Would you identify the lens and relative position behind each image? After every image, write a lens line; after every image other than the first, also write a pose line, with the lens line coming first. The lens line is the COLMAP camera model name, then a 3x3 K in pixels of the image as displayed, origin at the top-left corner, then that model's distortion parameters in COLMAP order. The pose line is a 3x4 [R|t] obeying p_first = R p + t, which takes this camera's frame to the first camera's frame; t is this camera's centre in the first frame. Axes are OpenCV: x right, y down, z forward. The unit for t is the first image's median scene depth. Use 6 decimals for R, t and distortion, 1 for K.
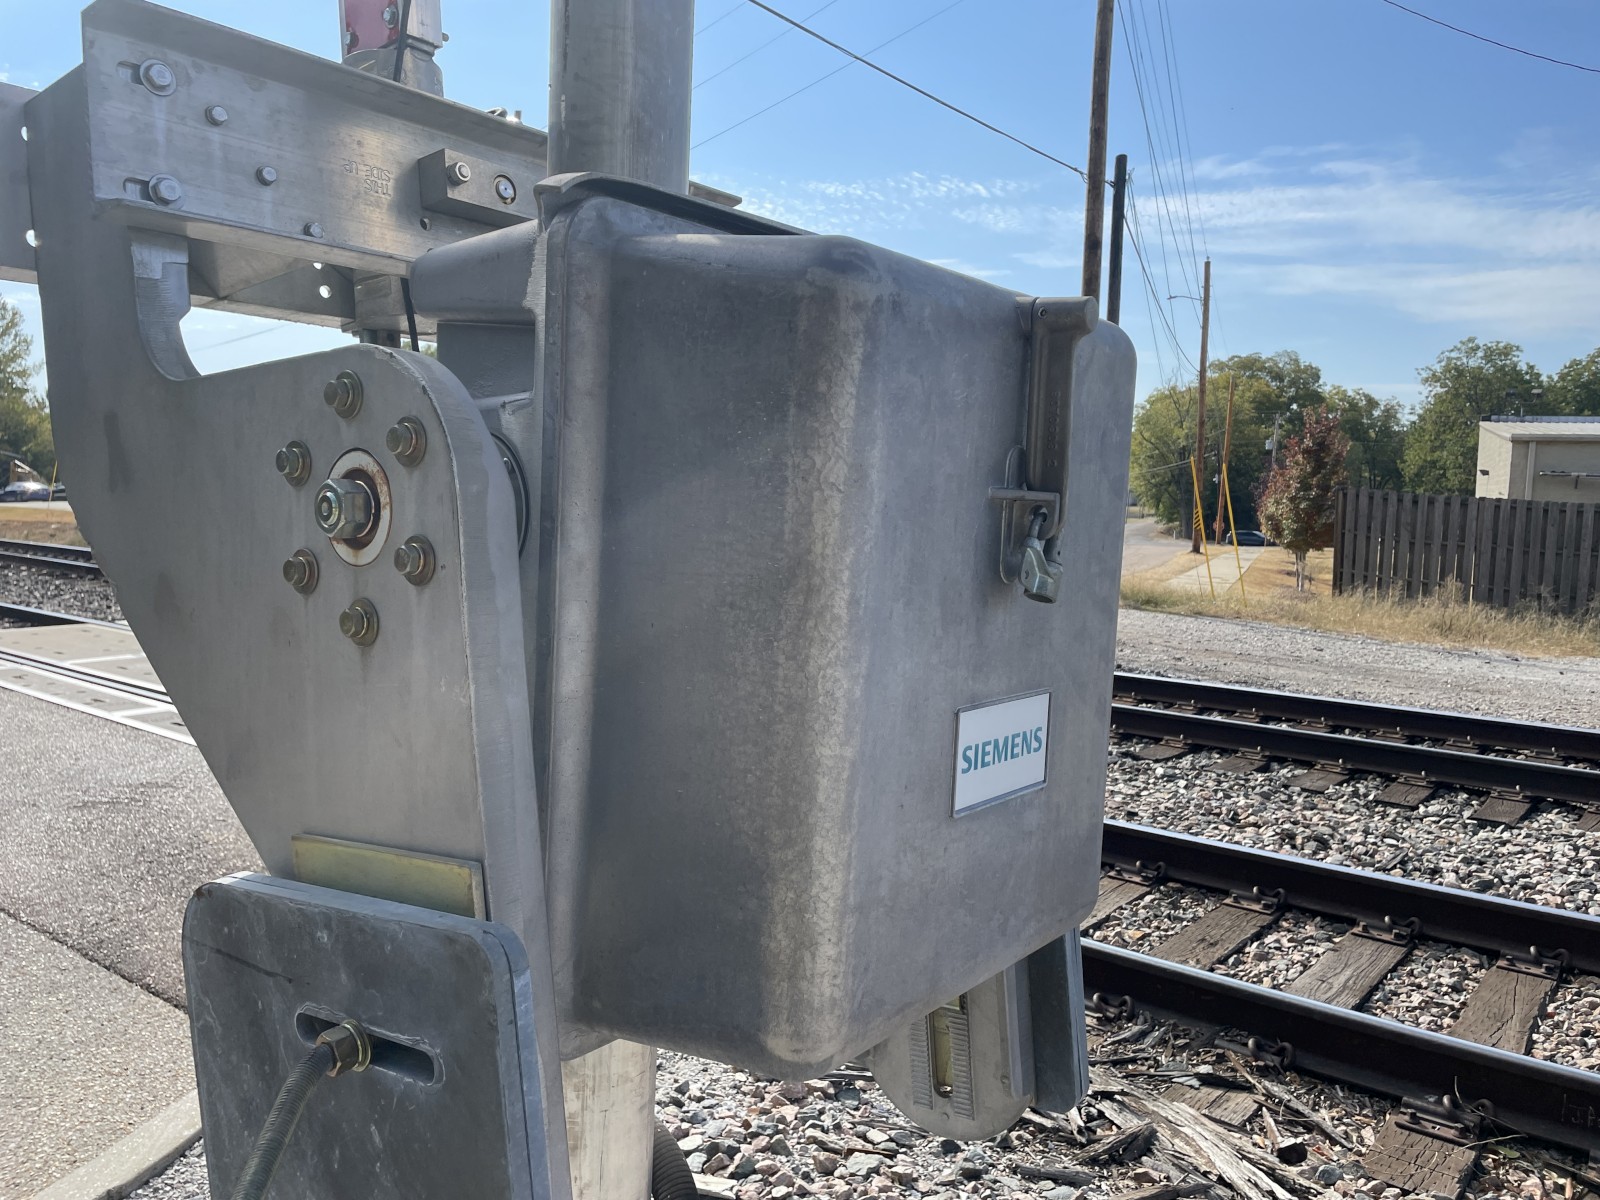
lens RADIAL K [[1219.1, 0, 794.3], [0, 1219.1, 576.0], [0, 0, 1]] dist [0.092413, -0.134612]
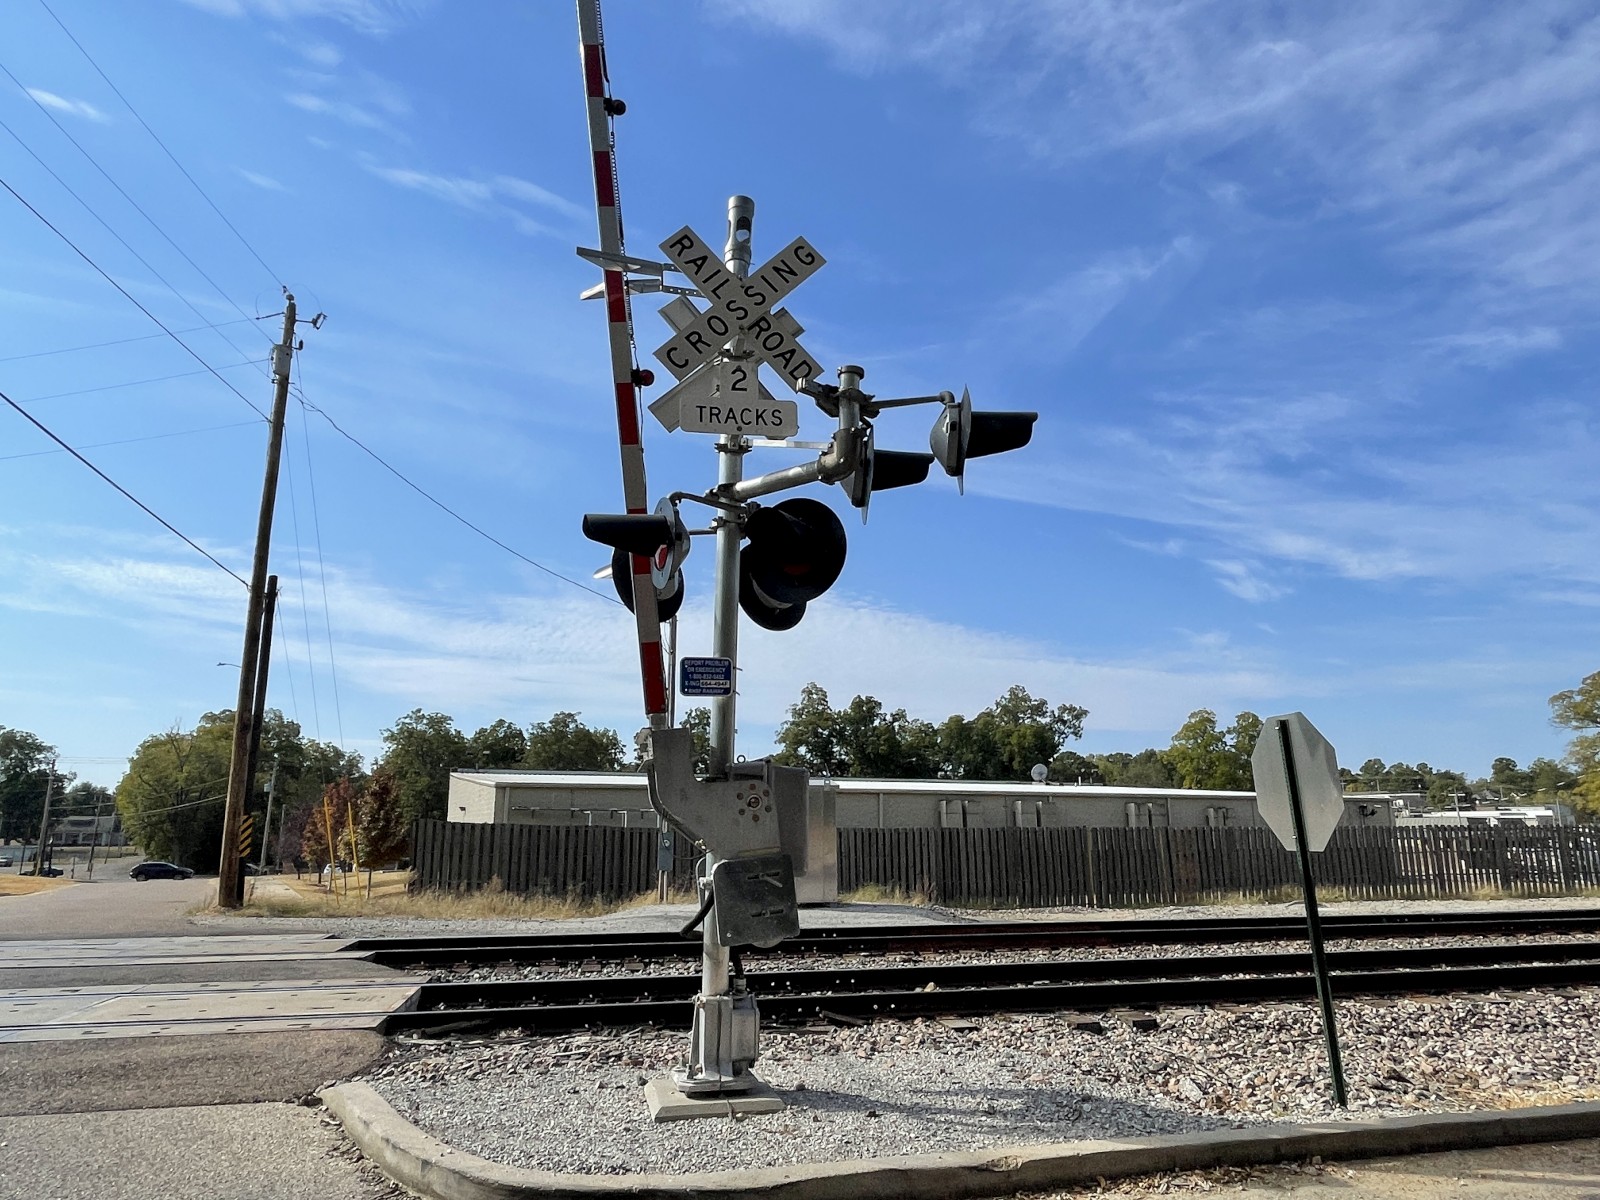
lens RADIAL K [[1014.1, 0, 807.4], [0, 1014.1, 601.8], [0, 0, 1]] dist [-0.005221, -0.000007]
pose [[0.639943, 0.143047, 0.754990, -0.146053], [0.077048, 0.965624, -0.248263, 0.009437], [-0.764550, 0.217045, 0.606923, -0.094850]]
